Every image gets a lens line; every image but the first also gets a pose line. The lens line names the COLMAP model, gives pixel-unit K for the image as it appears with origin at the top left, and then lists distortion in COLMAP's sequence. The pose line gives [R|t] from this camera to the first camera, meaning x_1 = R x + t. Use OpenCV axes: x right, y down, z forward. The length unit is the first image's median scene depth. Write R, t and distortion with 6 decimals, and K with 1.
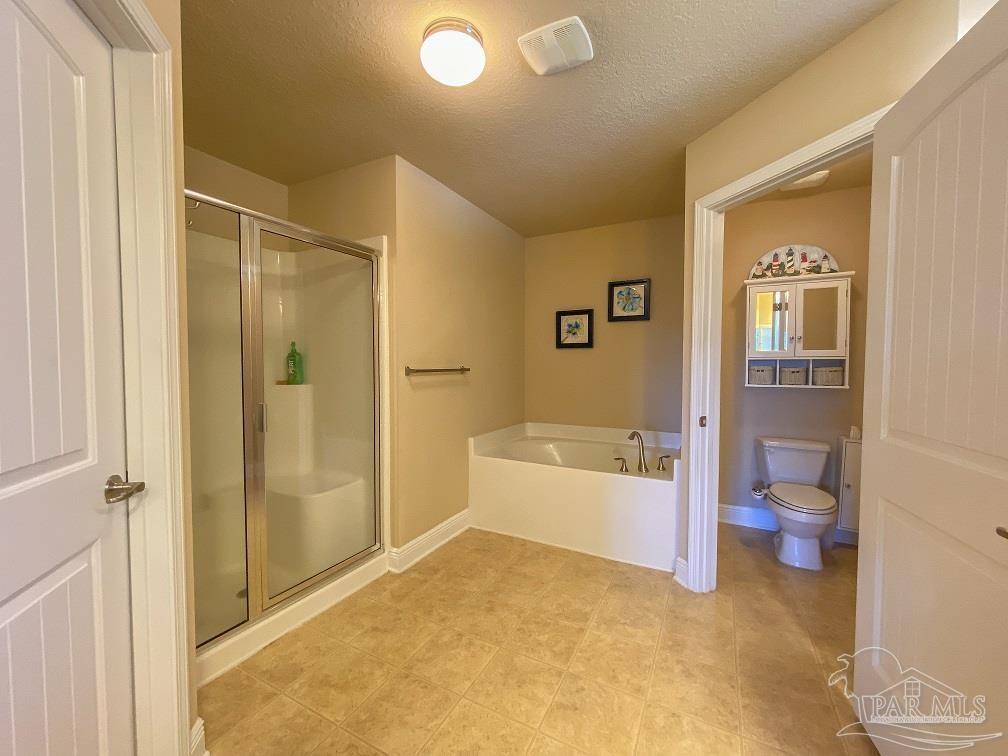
lens RADIAL K [[409.8, 0, 499.2], [0, 409.8, 376.5], [0, 0, 1]] dist [0.007032, -0.000510]
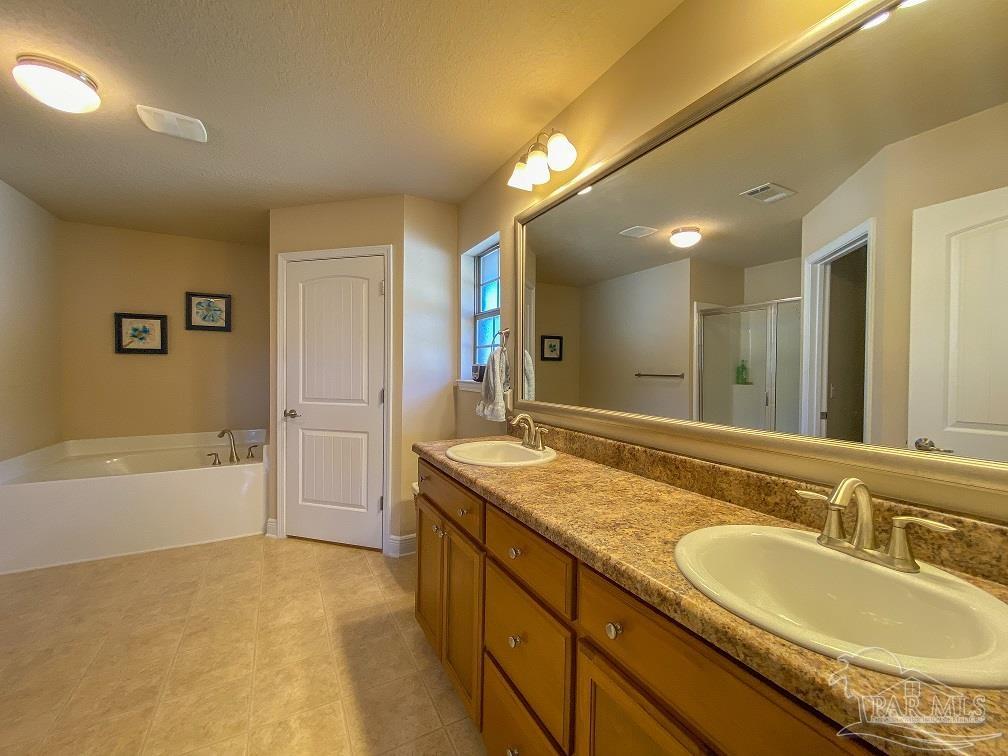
lens RADIAL K [[409.8, 0, 496.9], [0, 409.8, 377.4], [0, 0, 1]] dist [0.007032, -0.000510]
pose [[0.559074, -0.013274, 0.829011, -0.157895], [0.023388, 0.999726, 0.000235, 0.004466], [-0.828788, 0.019258, 0.559232, -0.226501]]
